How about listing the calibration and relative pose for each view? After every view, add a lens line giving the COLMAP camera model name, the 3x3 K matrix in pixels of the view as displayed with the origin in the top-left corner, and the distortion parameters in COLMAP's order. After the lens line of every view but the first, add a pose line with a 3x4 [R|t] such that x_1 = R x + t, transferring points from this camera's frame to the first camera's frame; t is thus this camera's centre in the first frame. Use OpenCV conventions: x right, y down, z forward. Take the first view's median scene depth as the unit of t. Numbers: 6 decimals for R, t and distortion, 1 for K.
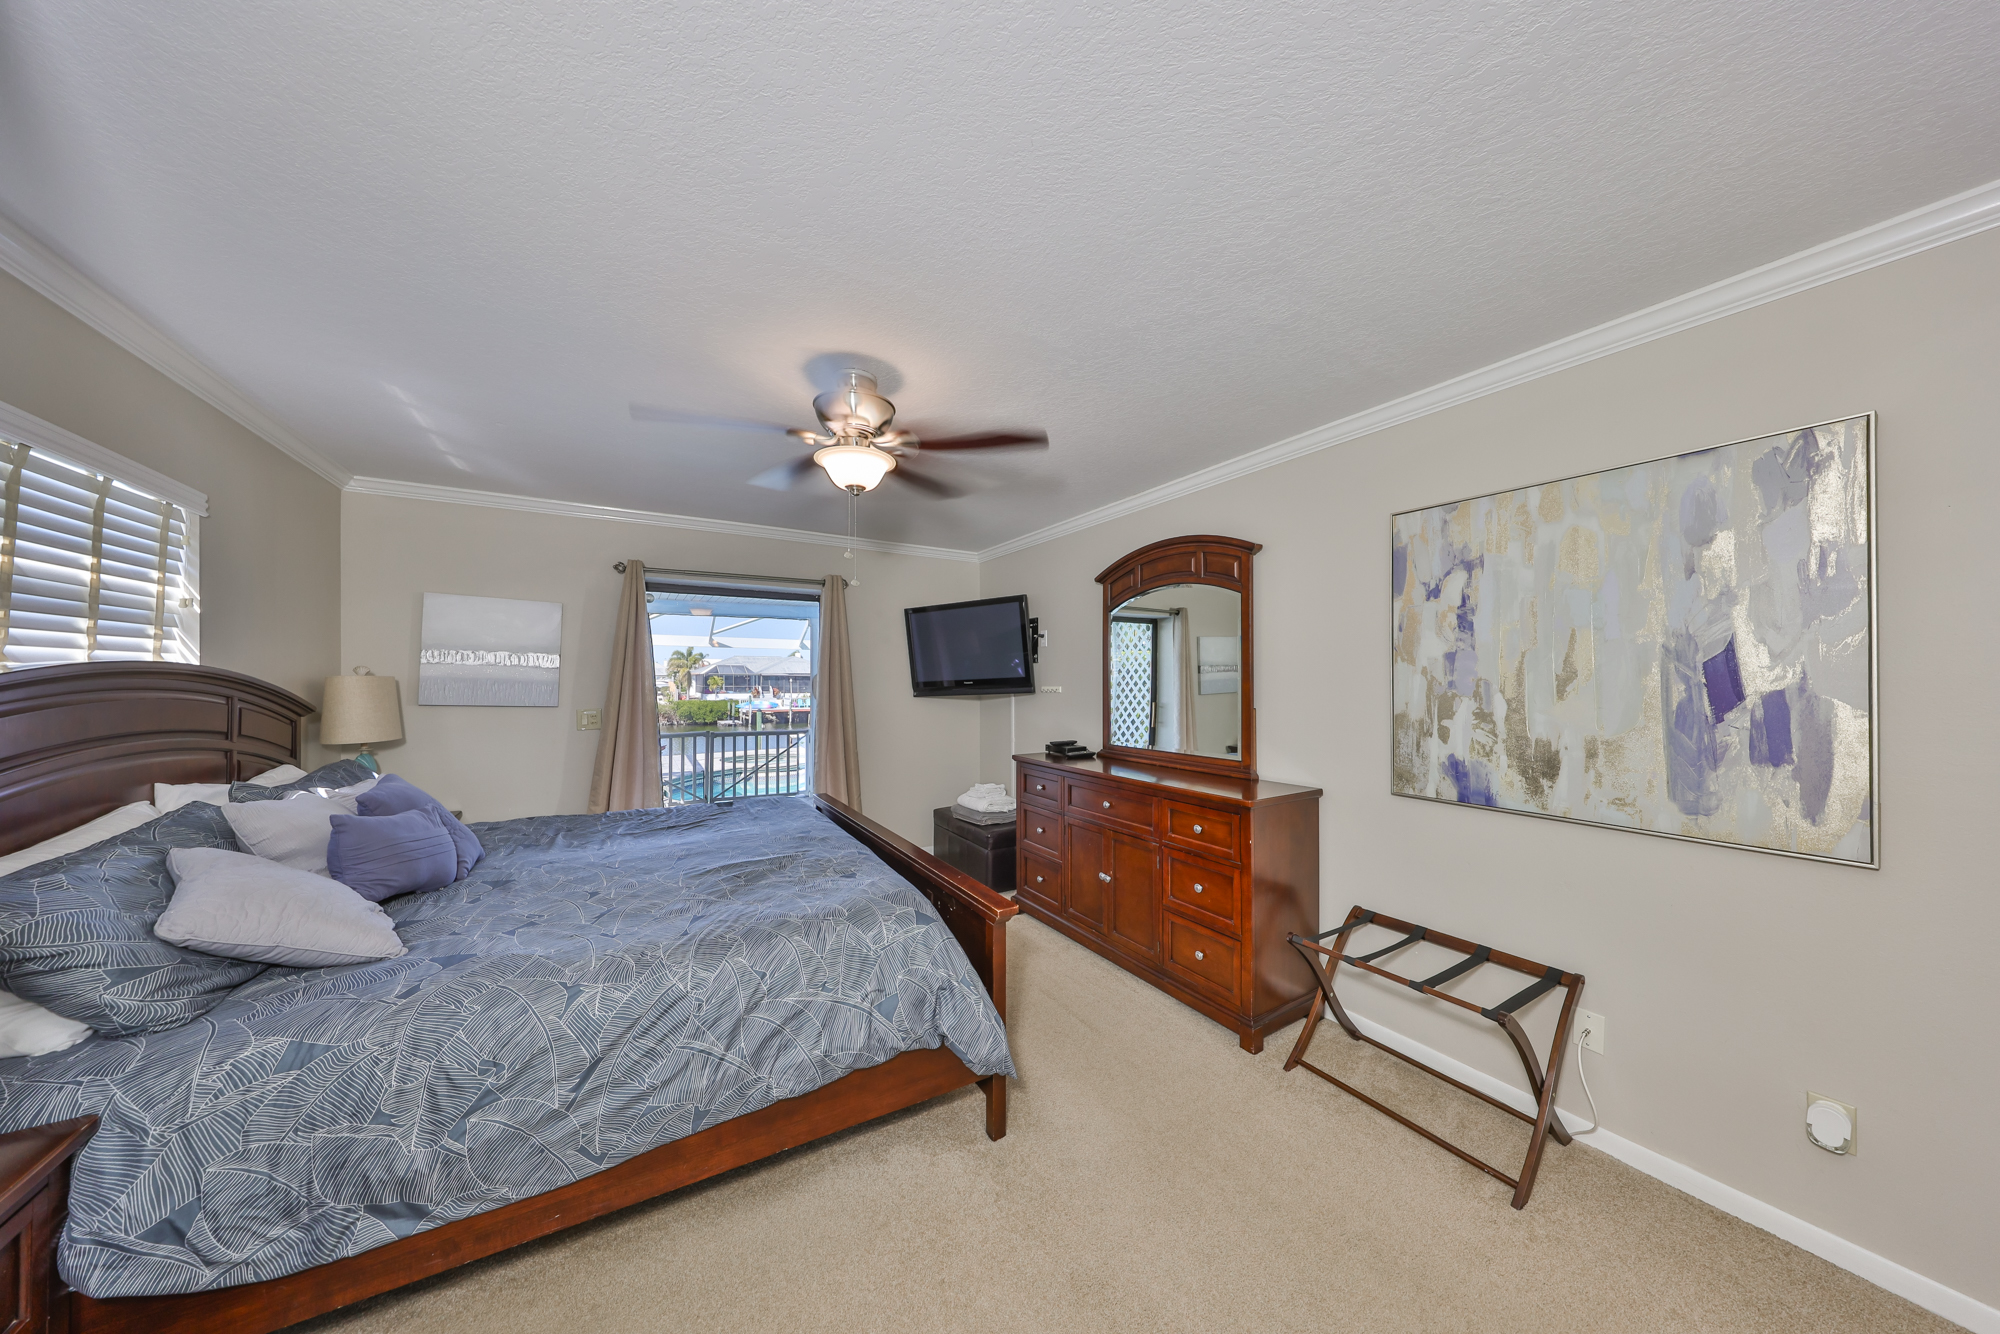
lens RADIAL K [[626.4, 0, 1006.0], [0, 626.4, 681.7], [0, 0, 1]] dist [-0.004759, 0.000217]
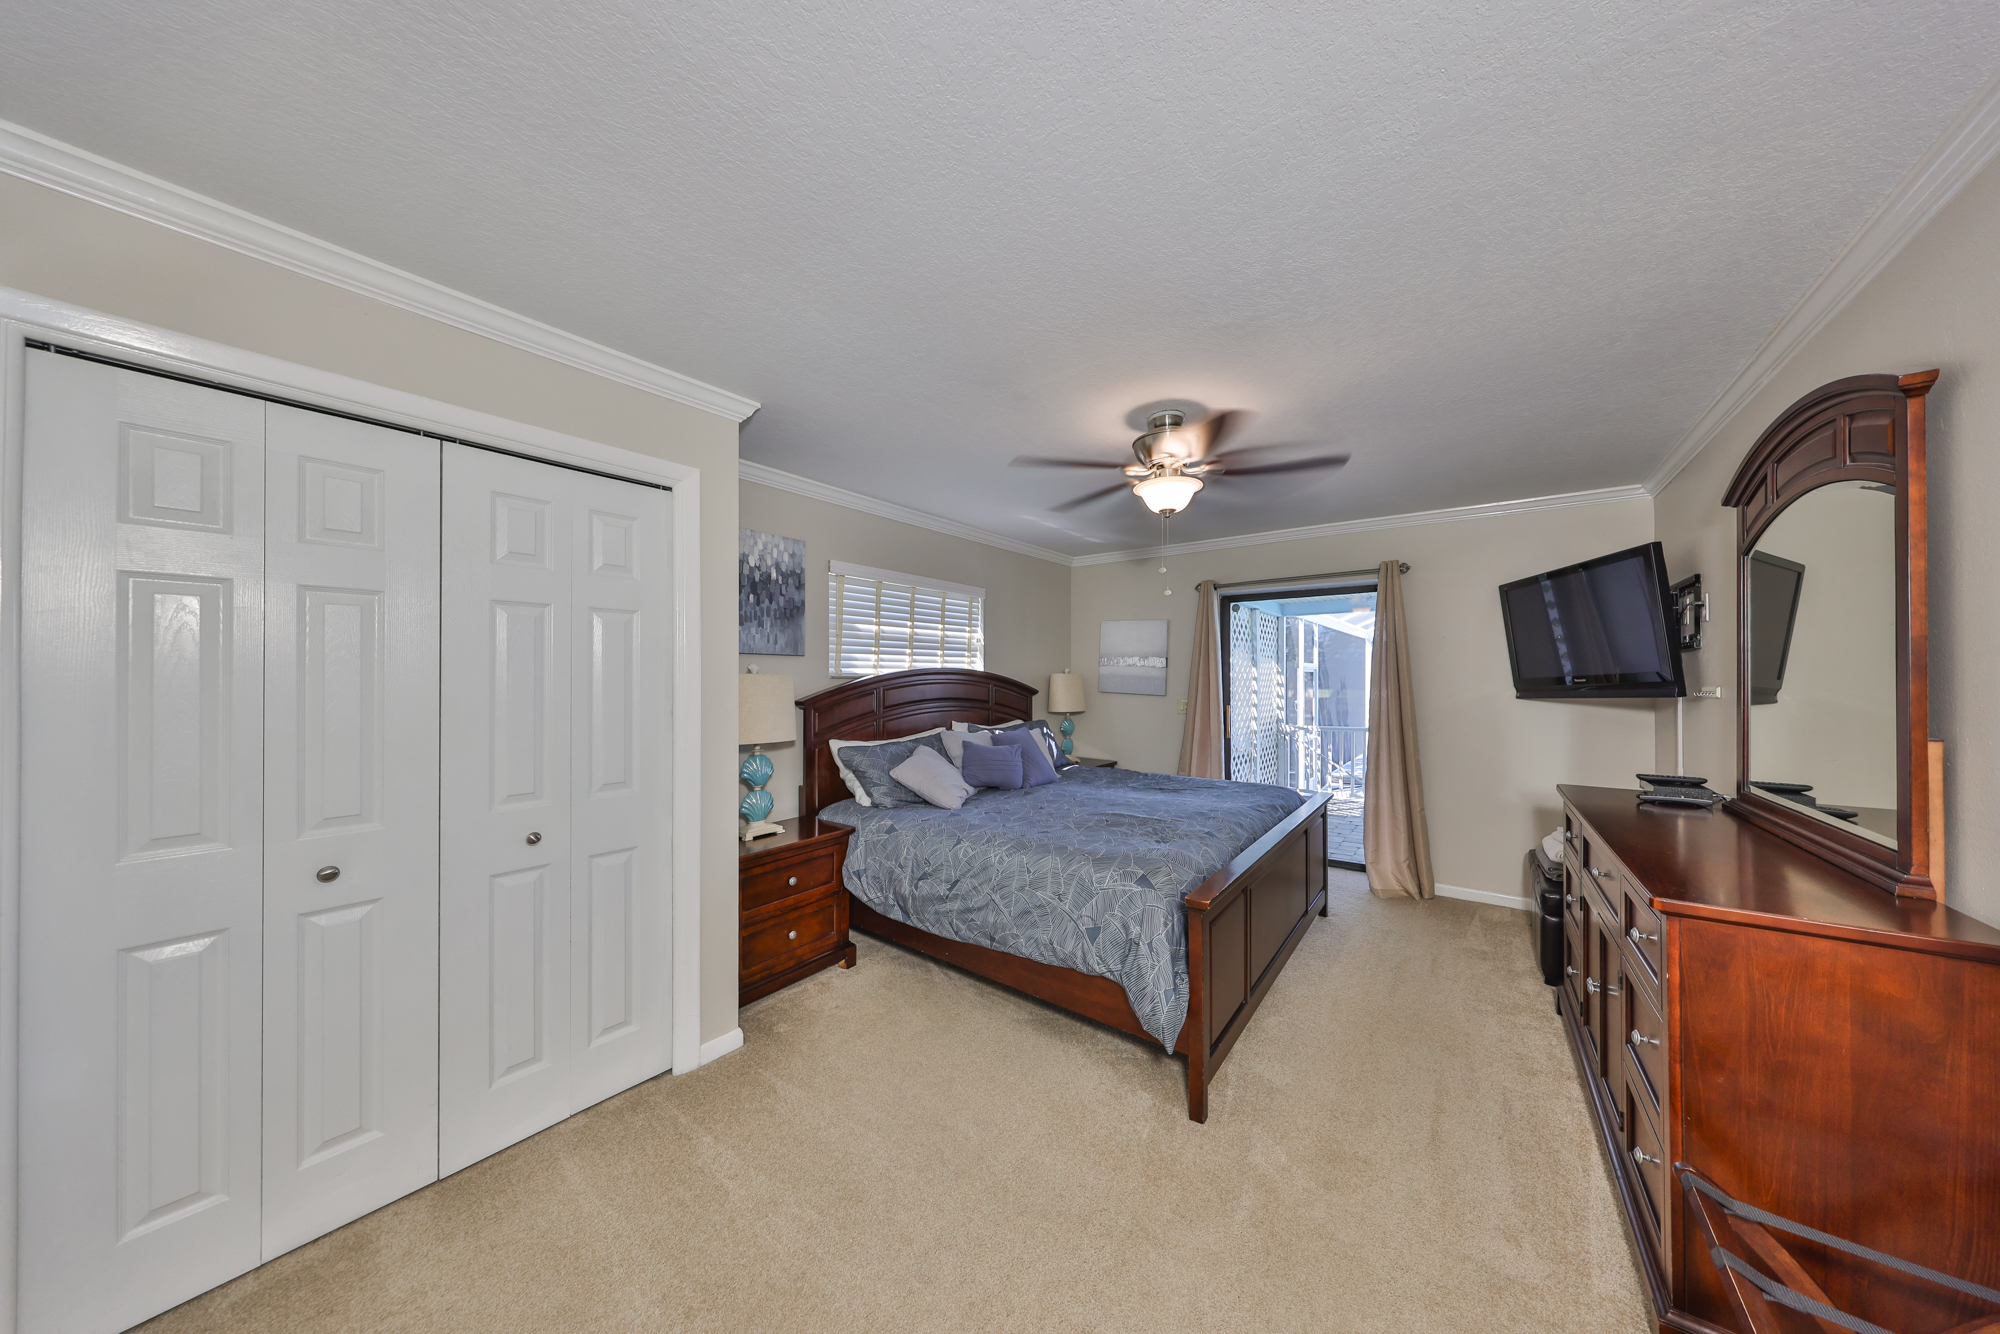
lens RADIAL K [[626.4, 0, 1000.6], [0, 626.4, 667.1], [0, 0, 1]] dist [-0.004759, 0.000217]
pose [[0.359795, -0.013076, -0.932940, 0.870505], [-0.002584, 0.999884, -0.015011, -0.001247], [0.933028, 0.007811, 0.359719, 0.337817]]
